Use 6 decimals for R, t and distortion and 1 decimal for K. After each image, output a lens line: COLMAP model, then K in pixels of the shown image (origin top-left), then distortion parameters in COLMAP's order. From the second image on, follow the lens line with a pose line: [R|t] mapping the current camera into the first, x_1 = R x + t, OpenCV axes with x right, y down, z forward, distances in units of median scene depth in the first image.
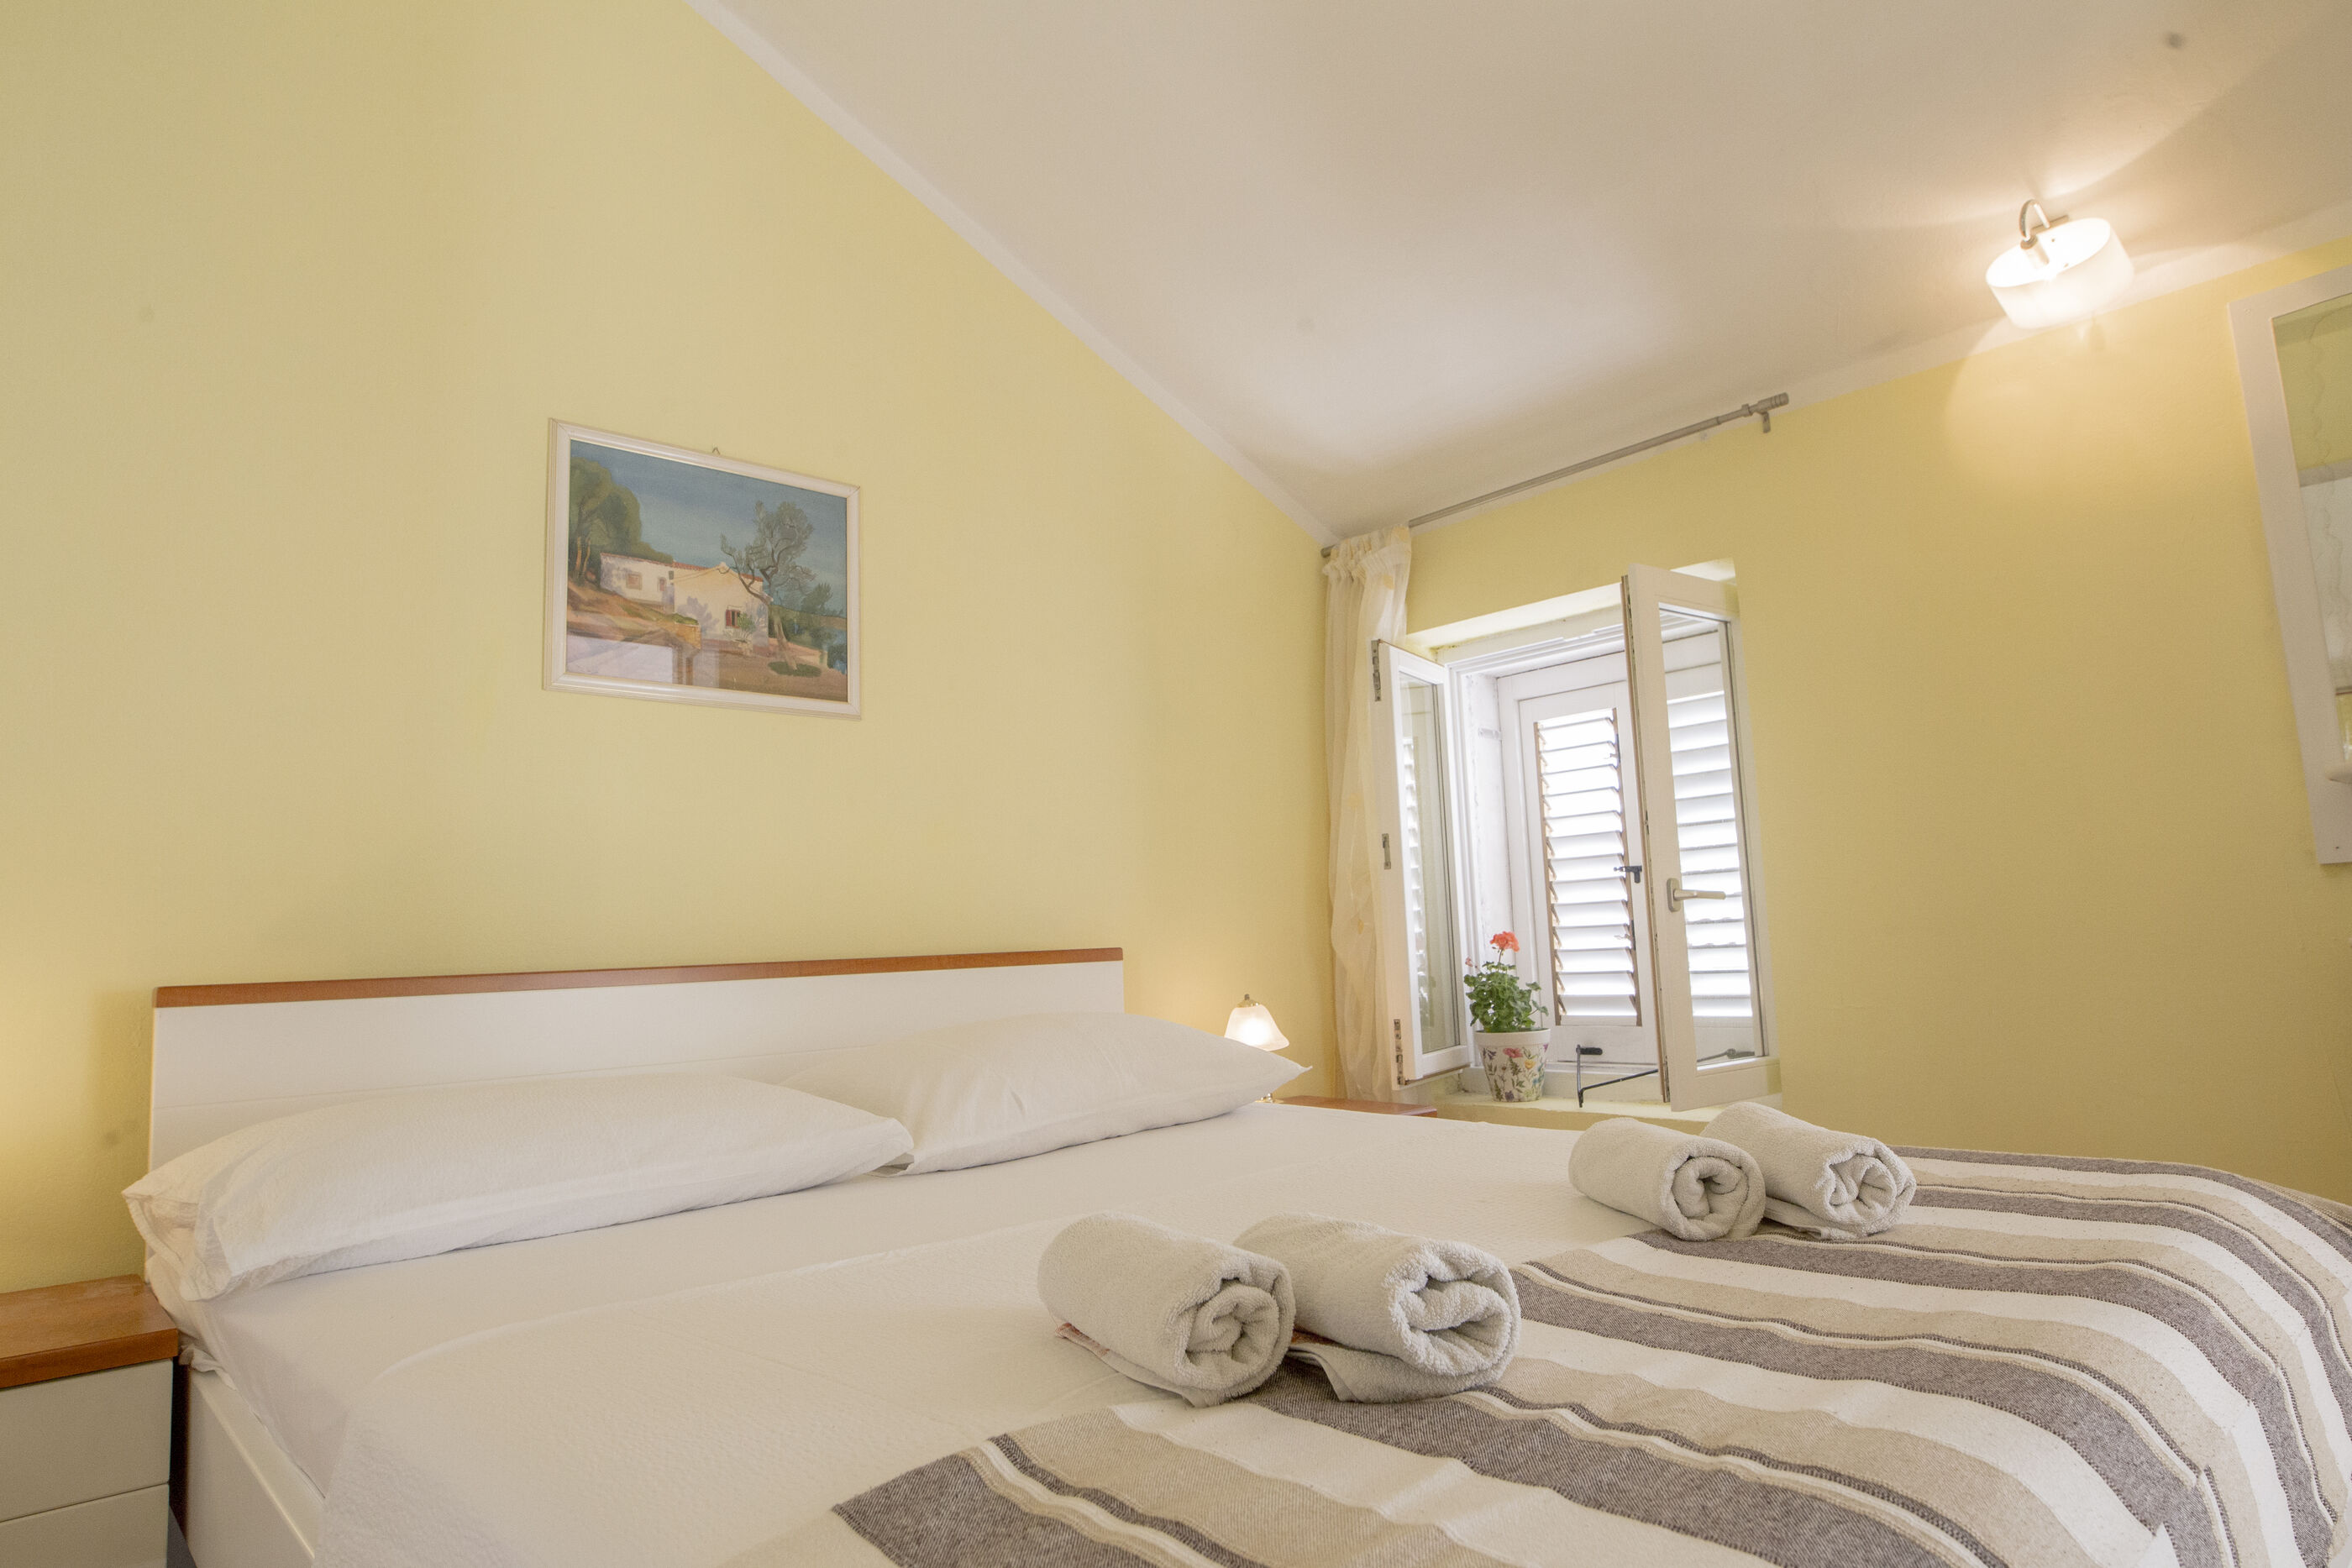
lens RADIAL K [[1361.4, 0, 1169.8], [0, 1361.4, 787.2], [0, 0, 1]] dist [-0.020056, -0.001839]
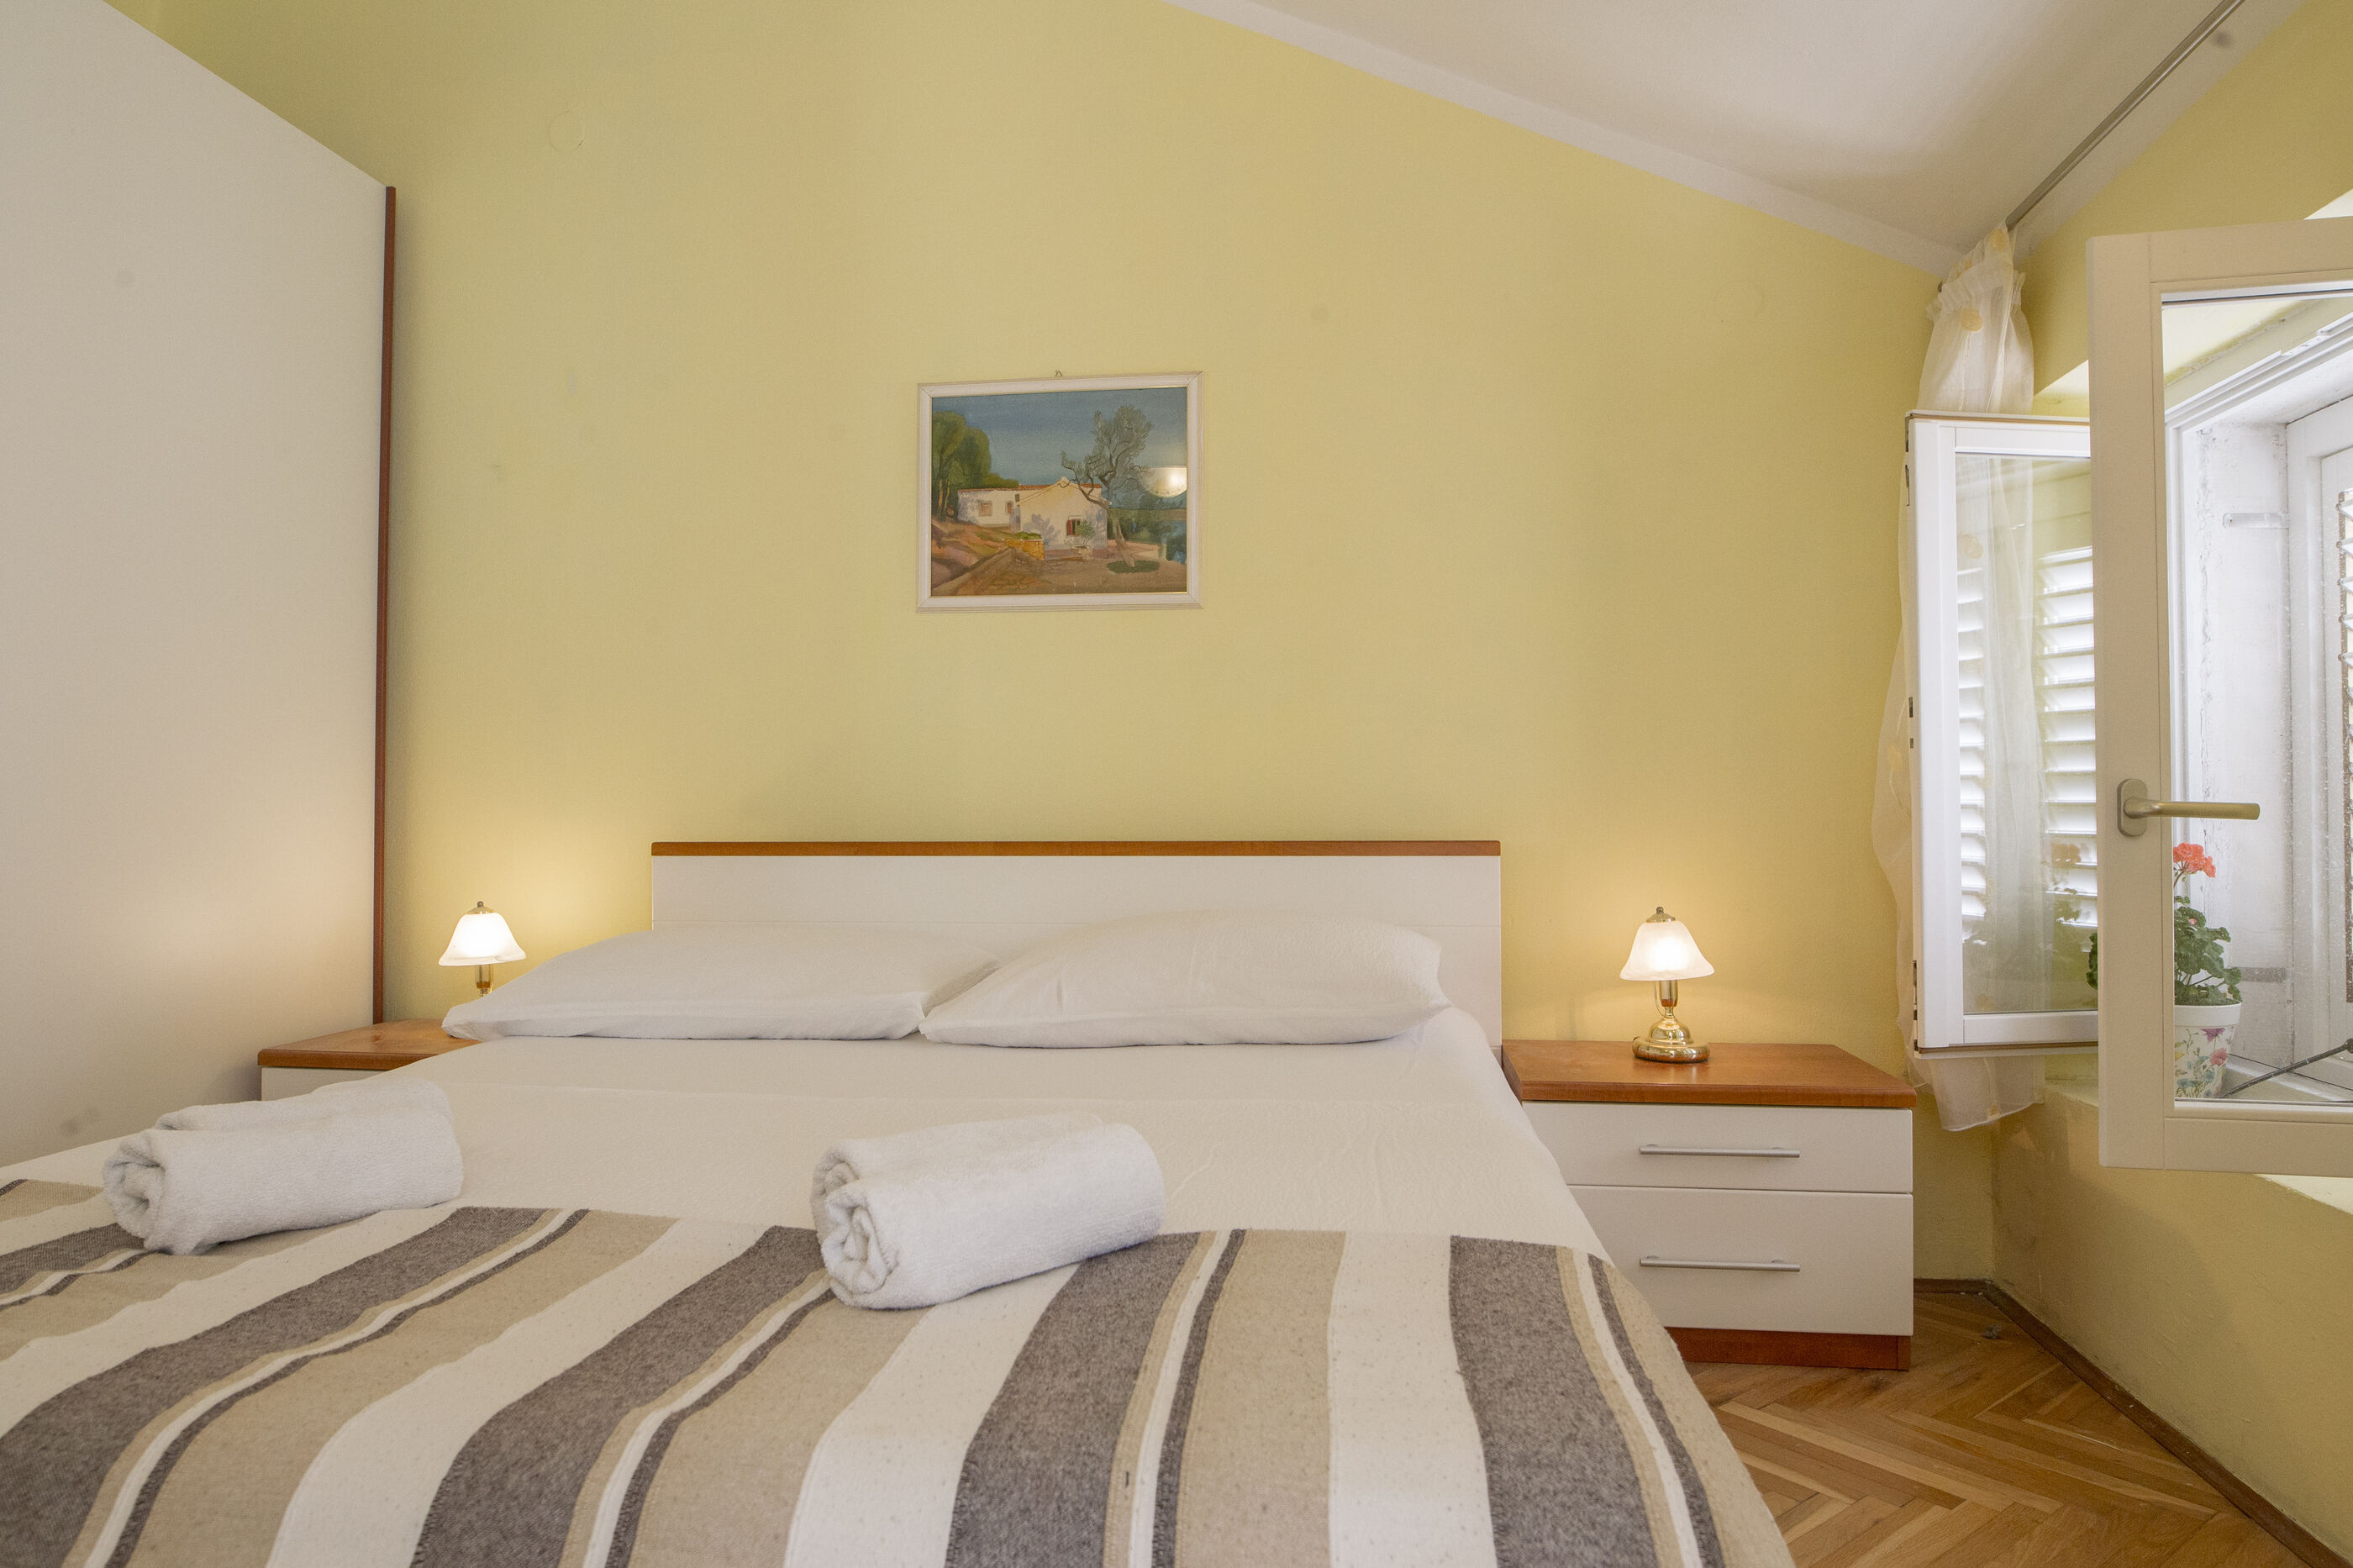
lens RADIAL K [[1408.8, 0, 1176.5], [0, 1408.8, 784.0], [0, 0, 1]] dist [-0.008903, -0.014167]
pose [[0.635246, 0.025680, -0.771883, 0.607169], [0.066146, 0.993966, 0.087505, -0.012368], [0.769472, -0.106644, 0.629714, 0.323293]]
